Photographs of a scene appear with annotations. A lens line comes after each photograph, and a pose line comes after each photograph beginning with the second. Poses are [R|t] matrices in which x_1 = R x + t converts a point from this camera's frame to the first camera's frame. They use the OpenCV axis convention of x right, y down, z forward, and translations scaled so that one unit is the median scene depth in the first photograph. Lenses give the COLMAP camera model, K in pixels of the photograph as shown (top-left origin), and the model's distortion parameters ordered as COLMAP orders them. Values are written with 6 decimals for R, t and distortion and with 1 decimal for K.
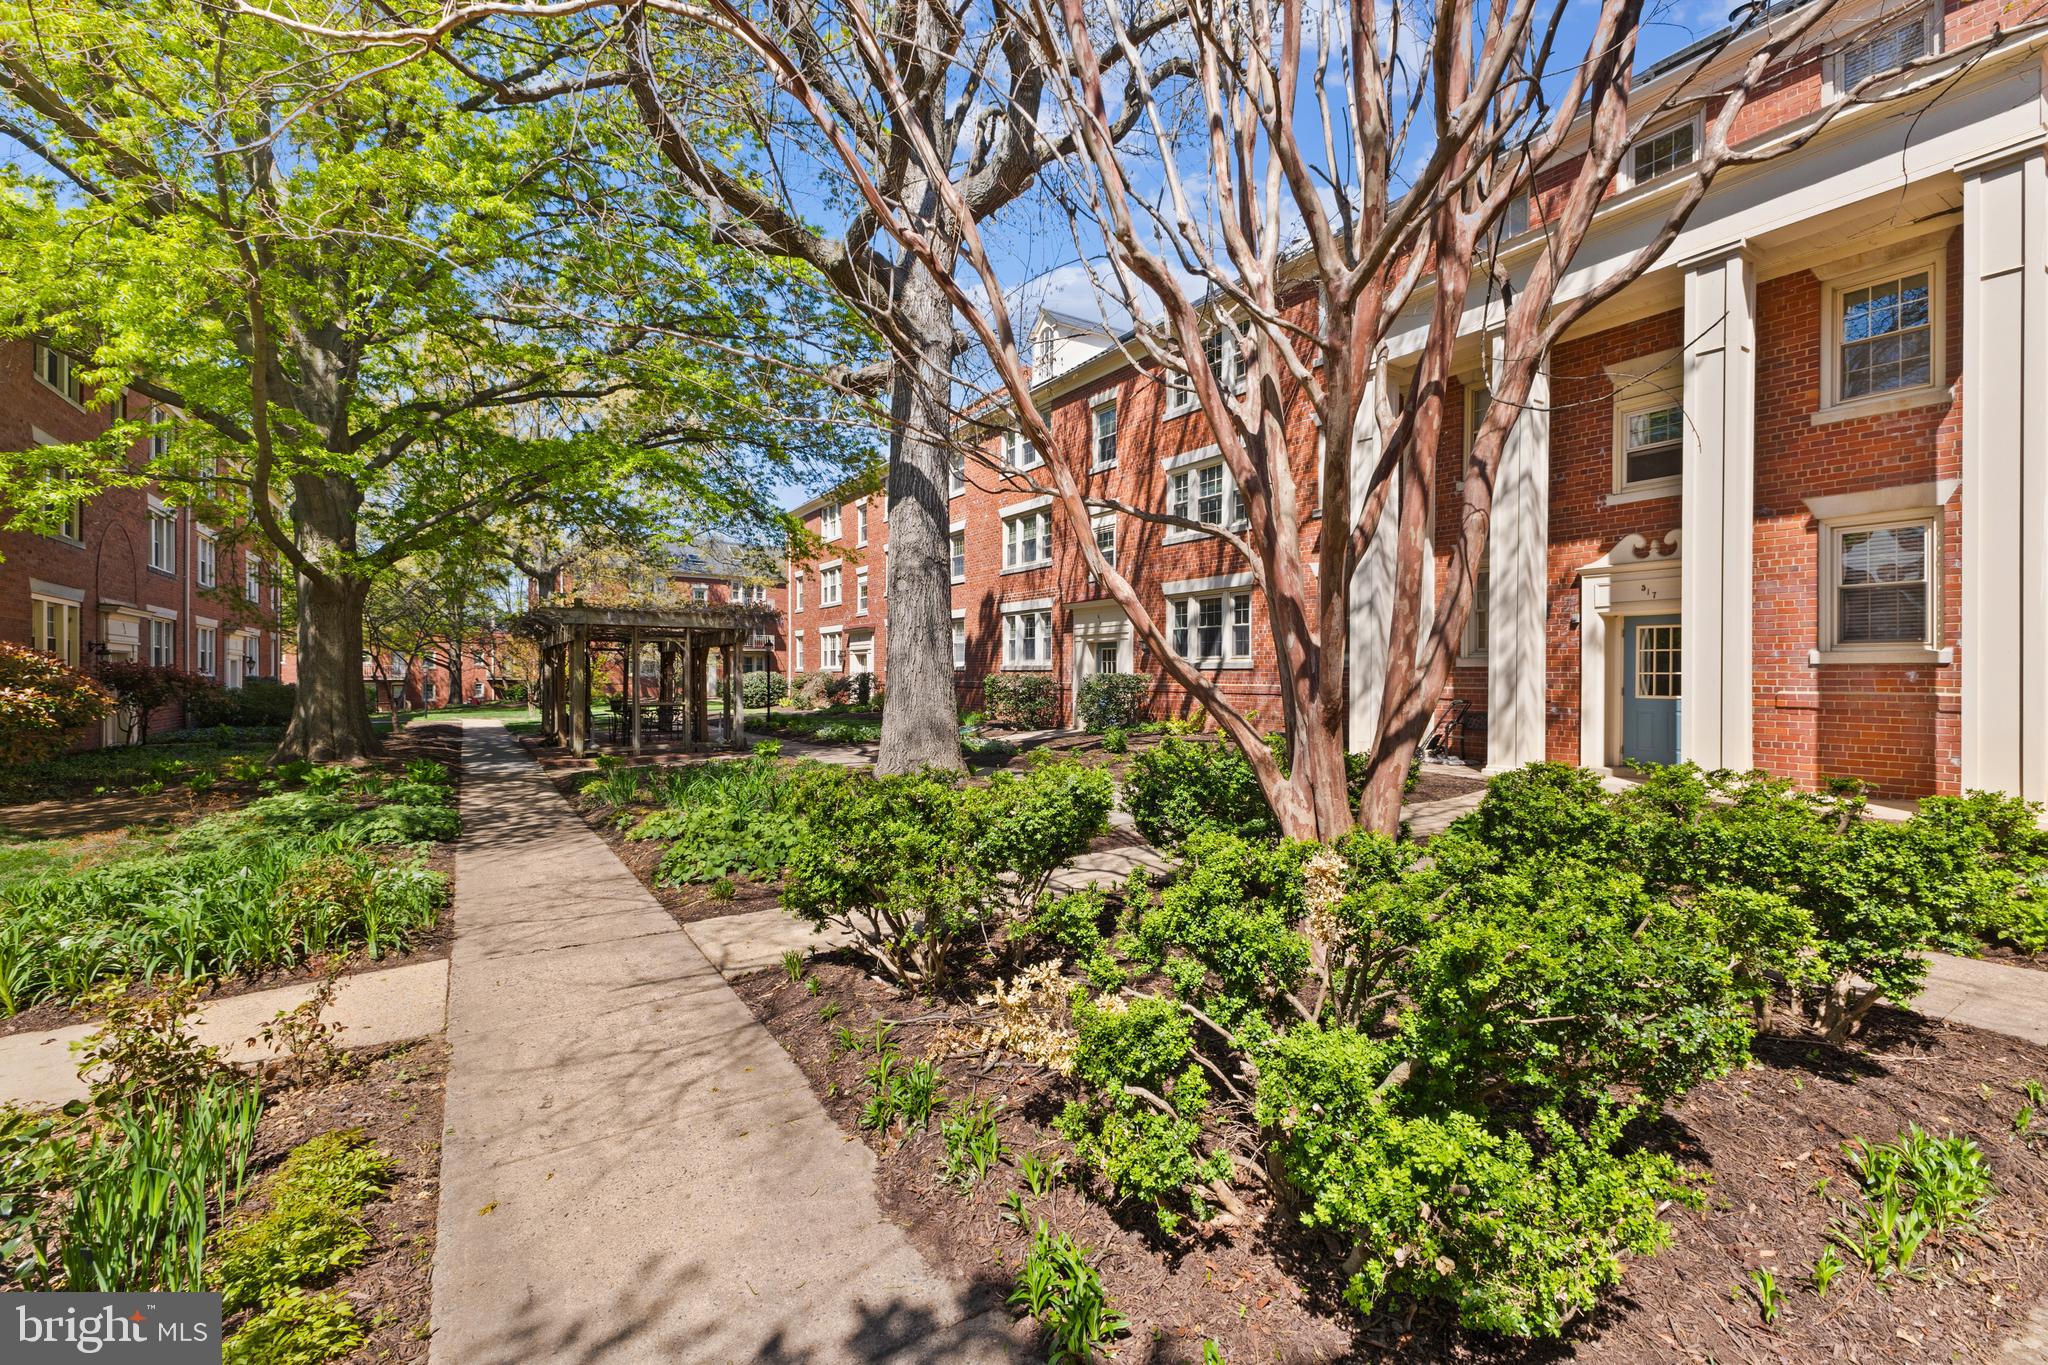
lens RADIAL K [[899.8, 0, 1028.0], [0, 899.8, 667.5], [0, 0, 1]] dist [-0.000055, 0.000027]
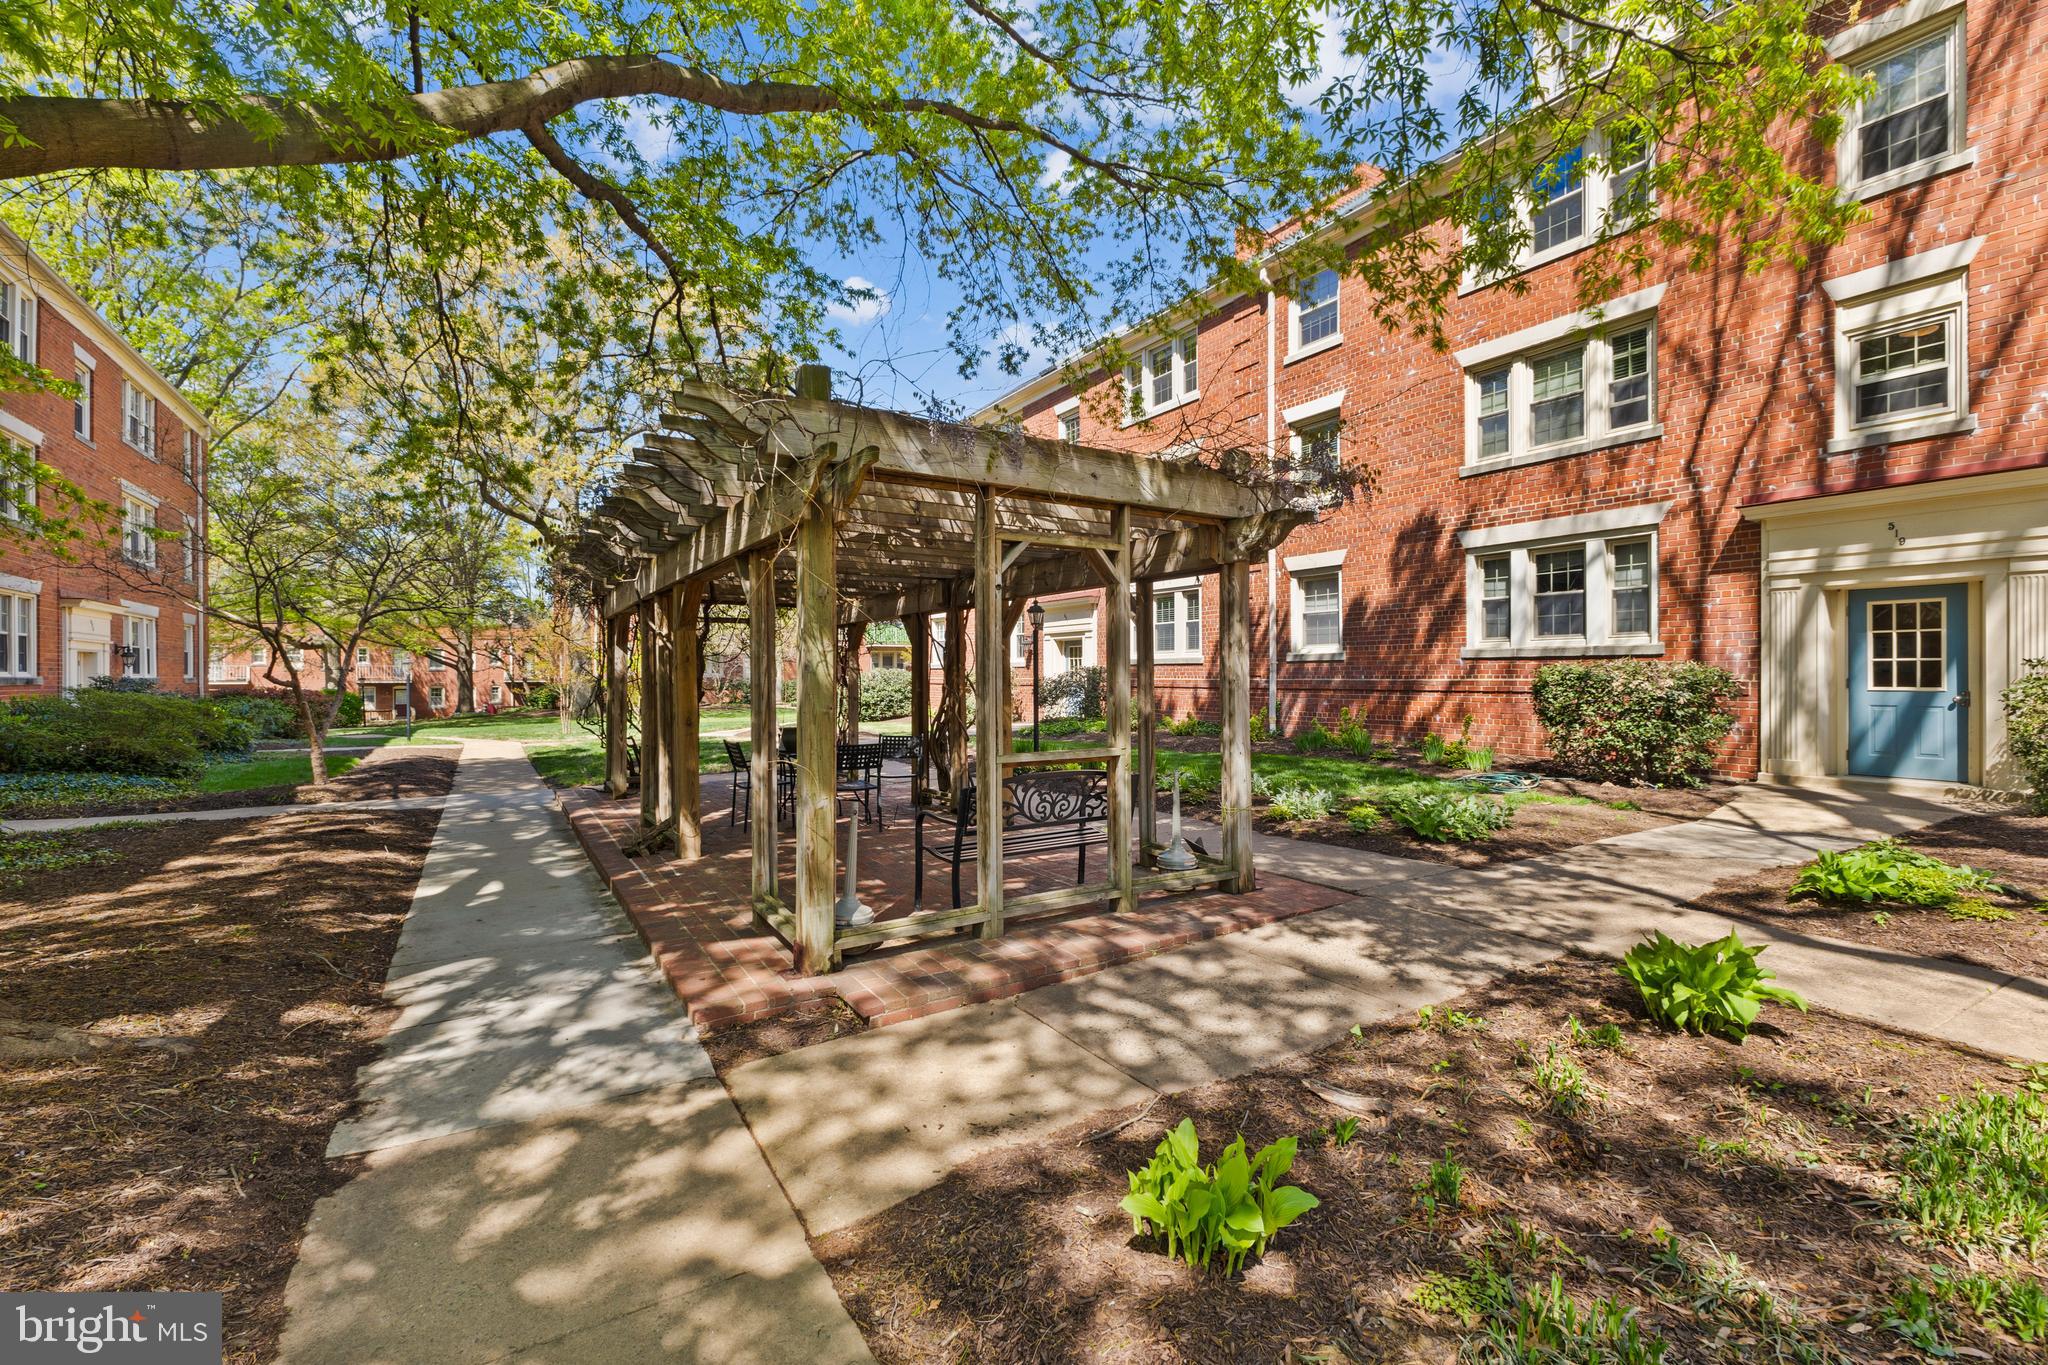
lens RADIAL K [[889.6, 0, 1024.0], [0, 889.6, 682.5], [0, 0, 1]] dist [0.000865, 0.000065]
pose [[0.999853, -0.003114, -0.016858, -0.277377], [0.003361, 0.999887, 0.014639, 0.008356], [0.016810, -0.014694, 0.999751, 0.477698]]
